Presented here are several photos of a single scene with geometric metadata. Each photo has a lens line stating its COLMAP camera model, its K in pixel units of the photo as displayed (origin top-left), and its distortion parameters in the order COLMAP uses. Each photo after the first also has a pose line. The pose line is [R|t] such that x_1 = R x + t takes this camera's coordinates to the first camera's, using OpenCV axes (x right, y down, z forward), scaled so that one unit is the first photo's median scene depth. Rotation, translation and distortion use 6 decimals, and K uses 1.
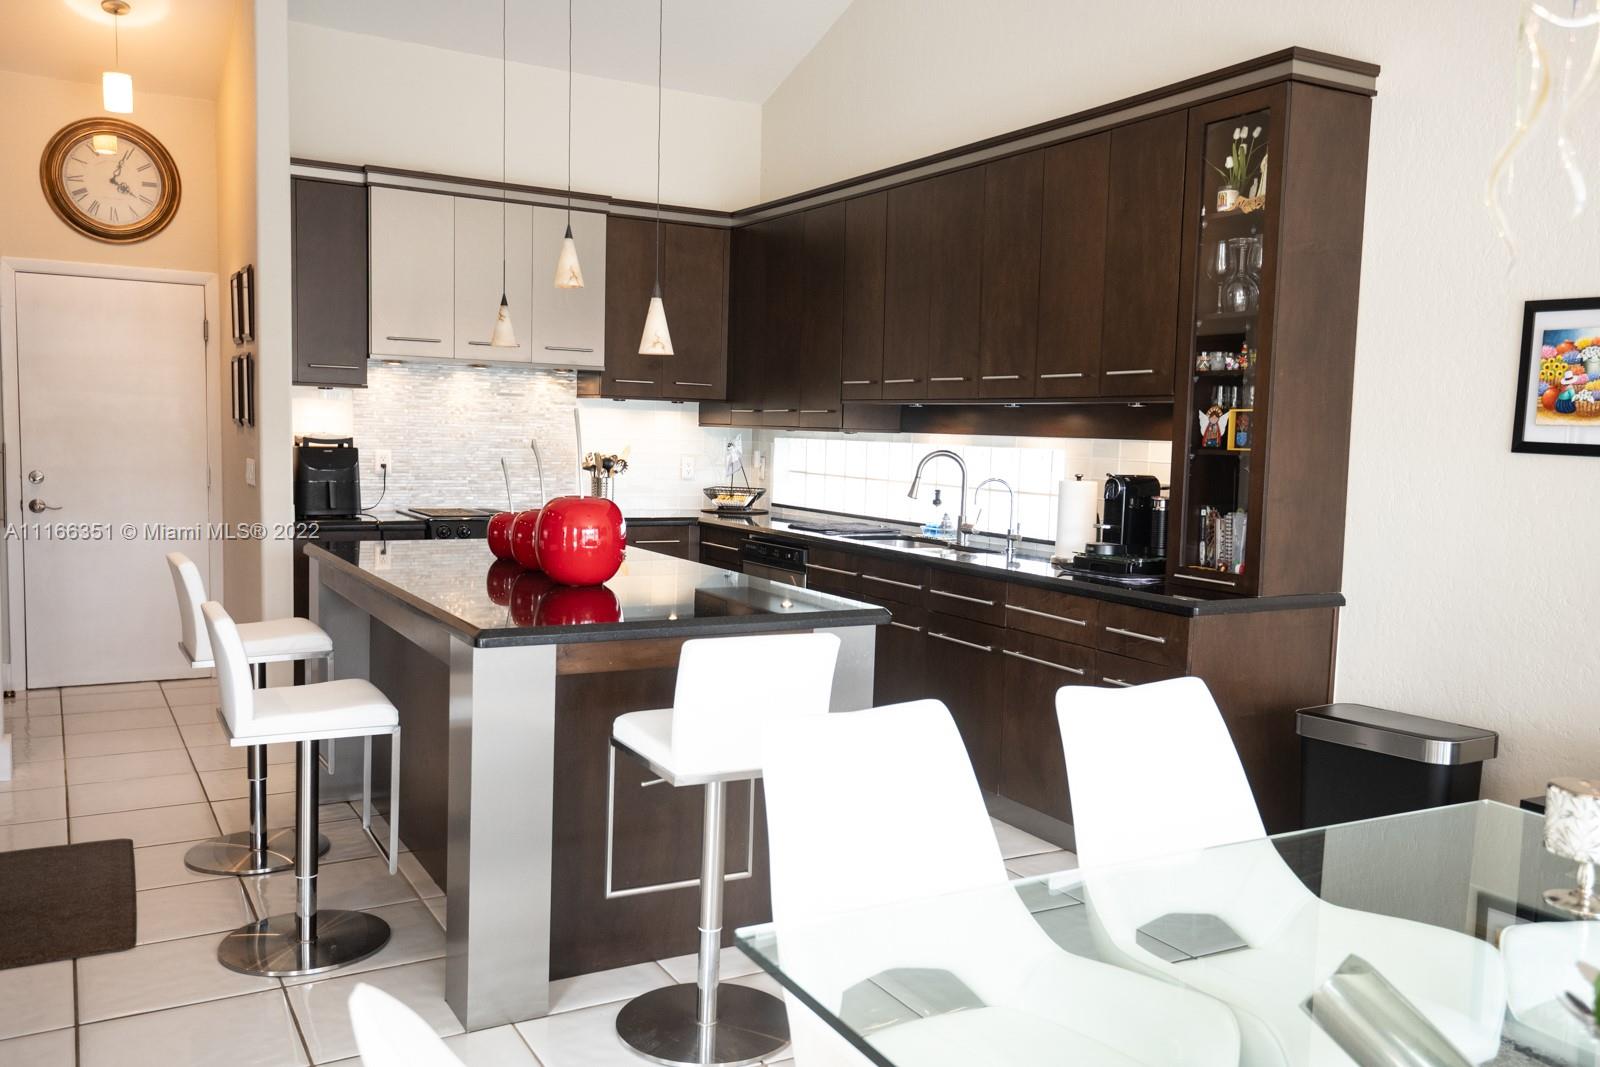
lens RADIAL K [[1315.7, 0, 817.5], [0, 1315.7, 544.2], [0, 0, 1]] dist [0.058149, -0.022901]
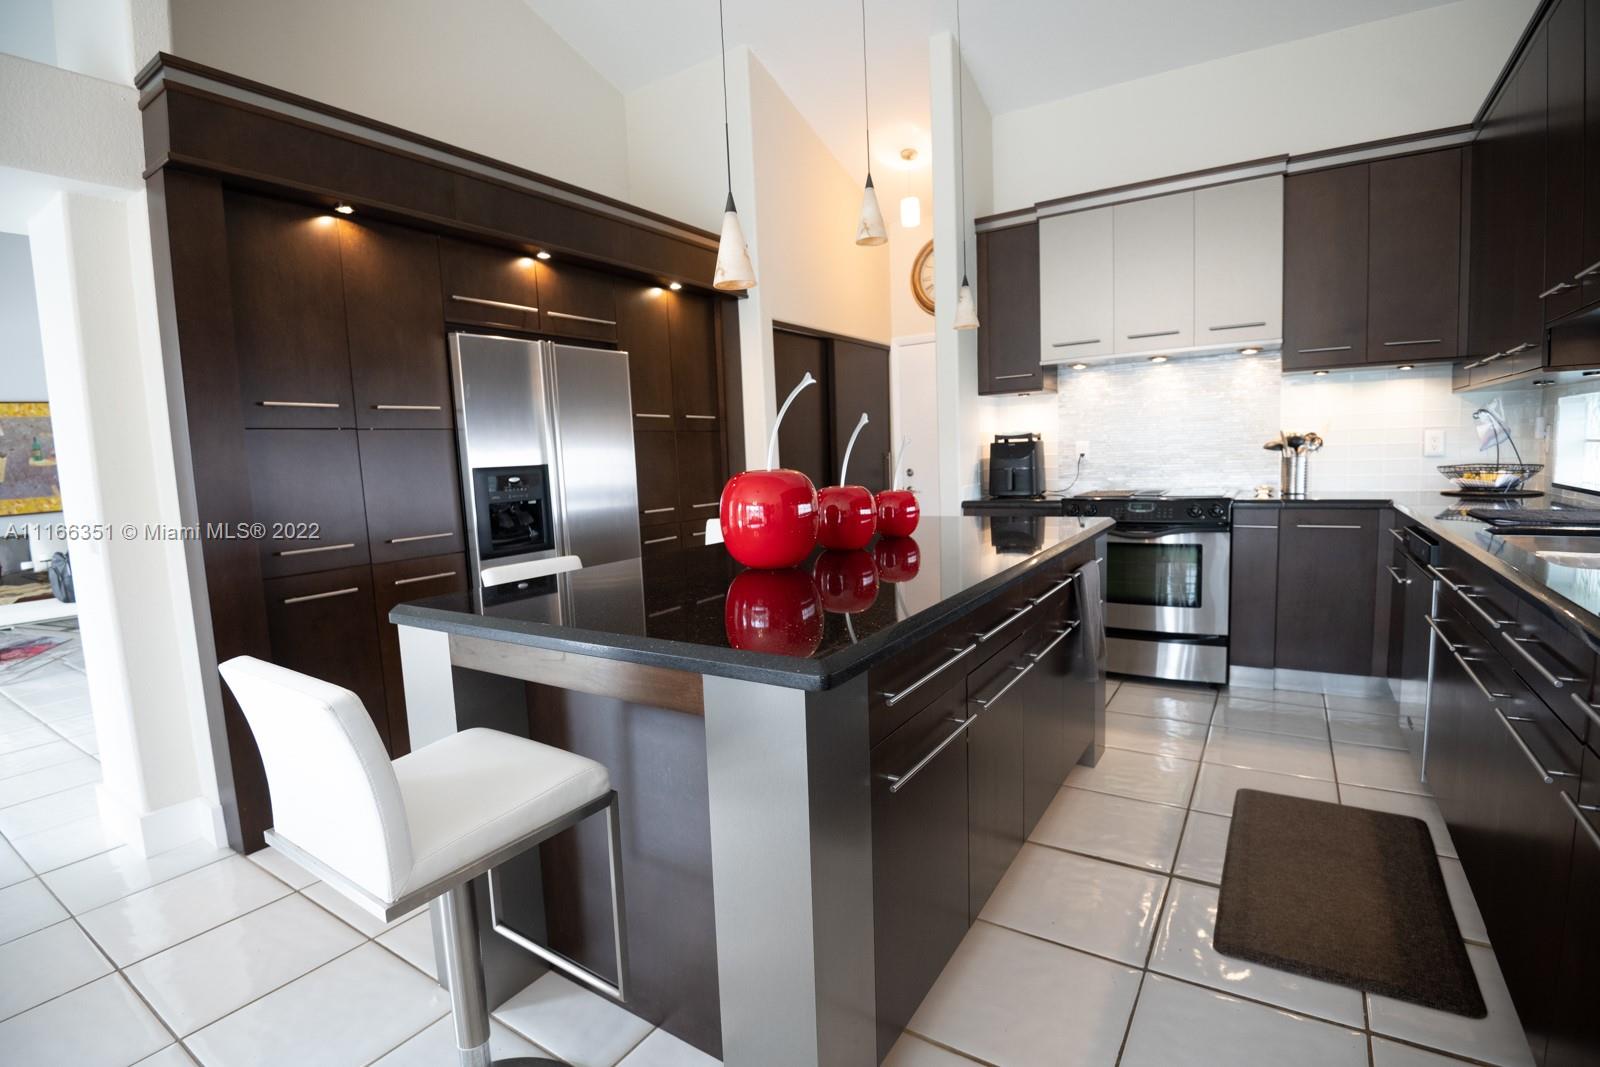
lens RADIAL K [[755.0, 0, 799.7], [0, 755.0, 540.1], [0, 0, 1]] dist [-0.017303, -0.015348]
pose [[0.450912, 0.052557, -0.891020, 0.184085], [-0.024839, 0.998617, 0.046334, -0.007863], [0.892223, 0.001239, 0.451594, 0.503203]]
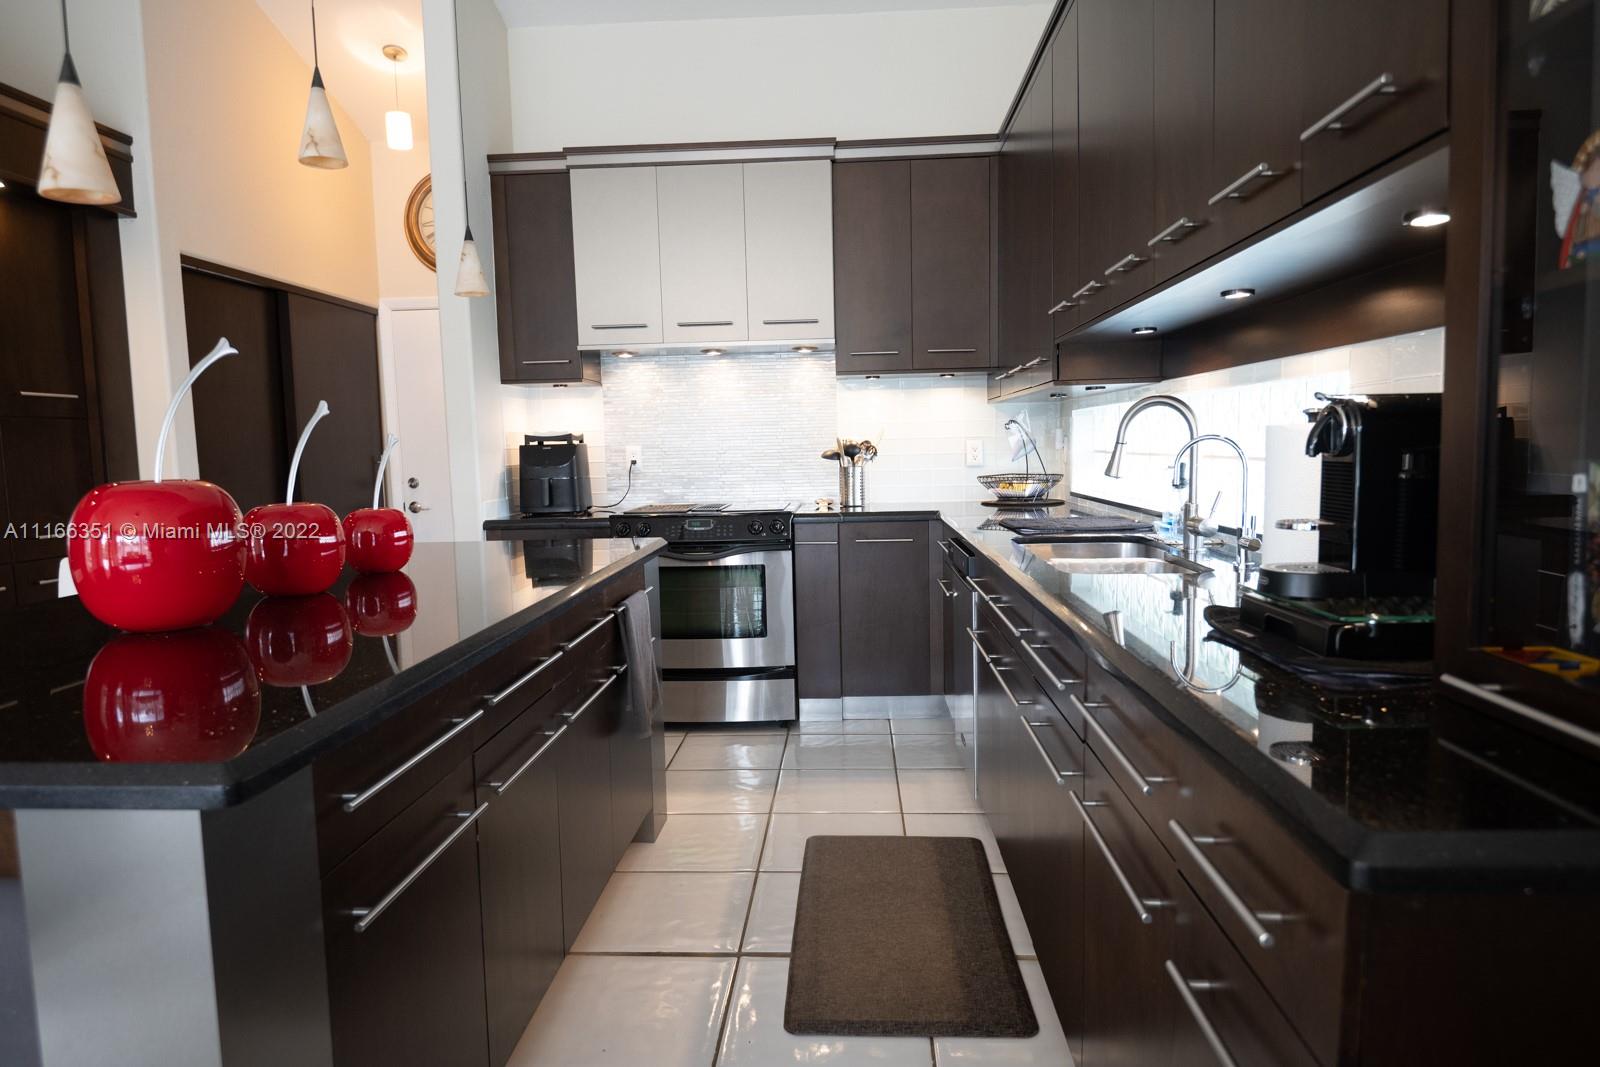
lens RADIAL K [[962.5, 0, 806.6], [0, 962.5, 539.2], [0, 0, 1]] dist [0.015171, -0.018775]
pose [[0.834978, 0.005968, -0.550251, 0.192649], [-0.001334, 0.999960, 0.008820, -0.008725], [0.550282, -0.006631, 0.834952, 0.510215]]
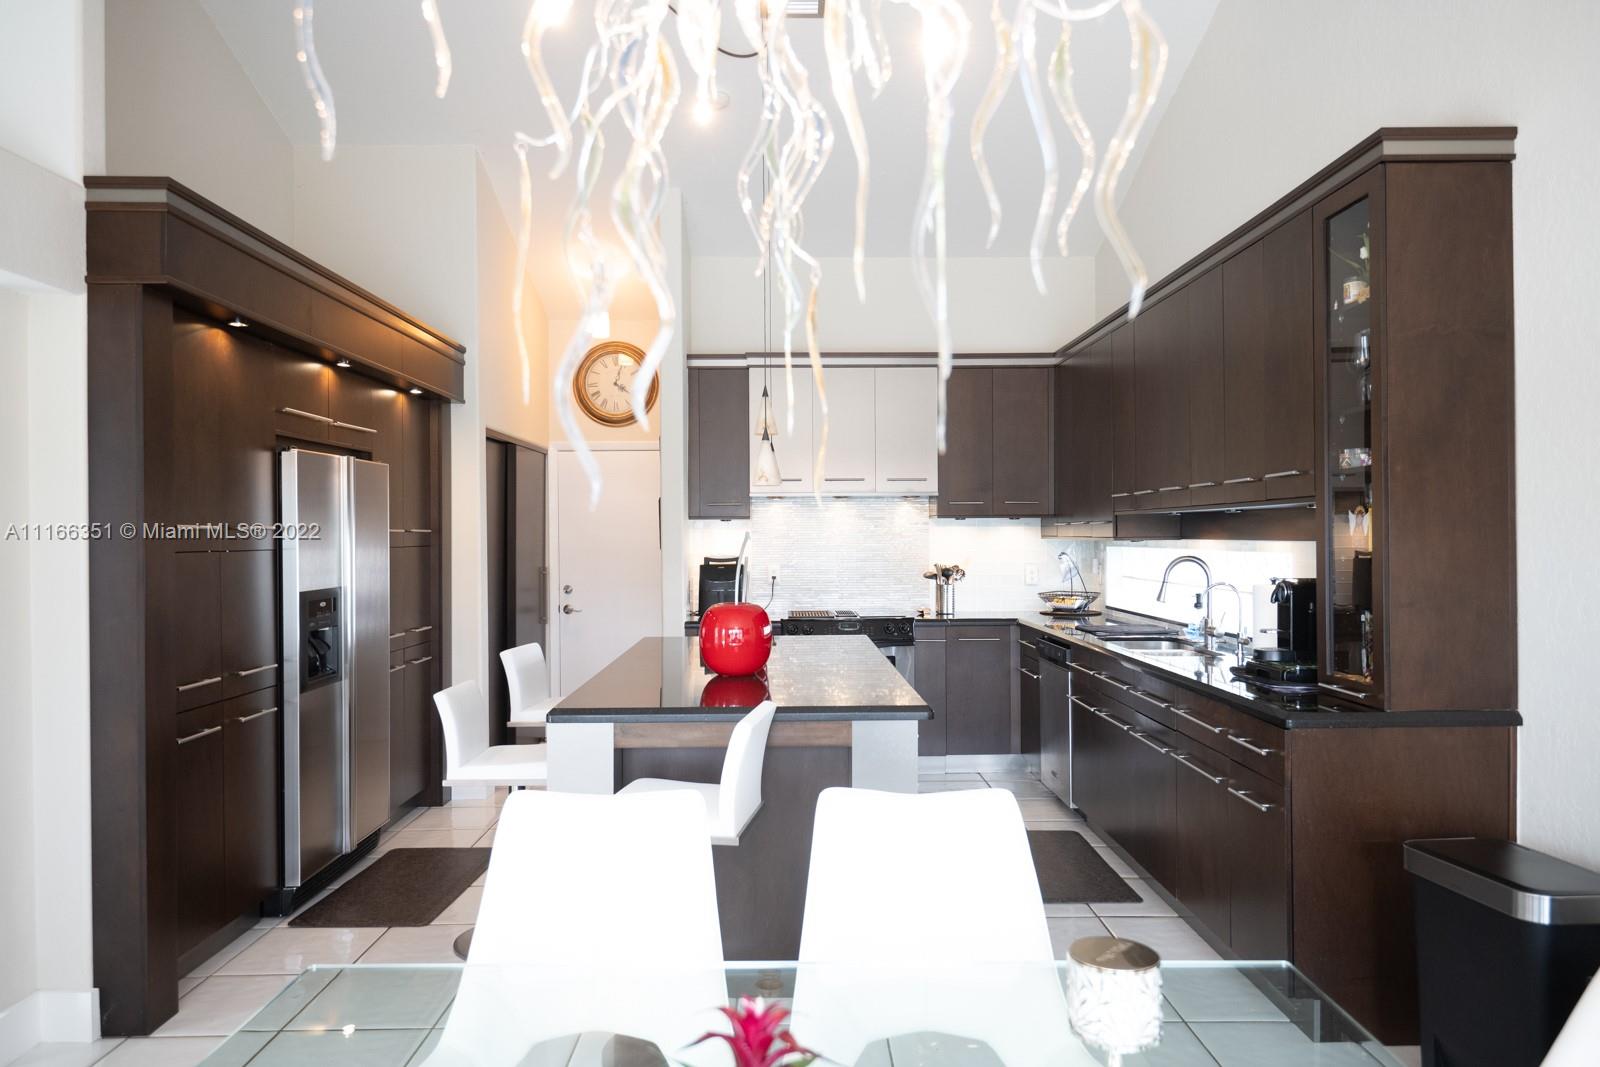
lens RADIAL K [[1099.2, 0, 802.8], [0, 1099.2, 541.0], [0, 0, 1]] dist [0.030674, -0.014738]
pose [[0.872315, -0.030235, -0.488008, 0.241023], [-0.012750, 0.996340, -0.084521, -0.004977], [0.488777, 0.079951, 0.868737, 0.086160]]
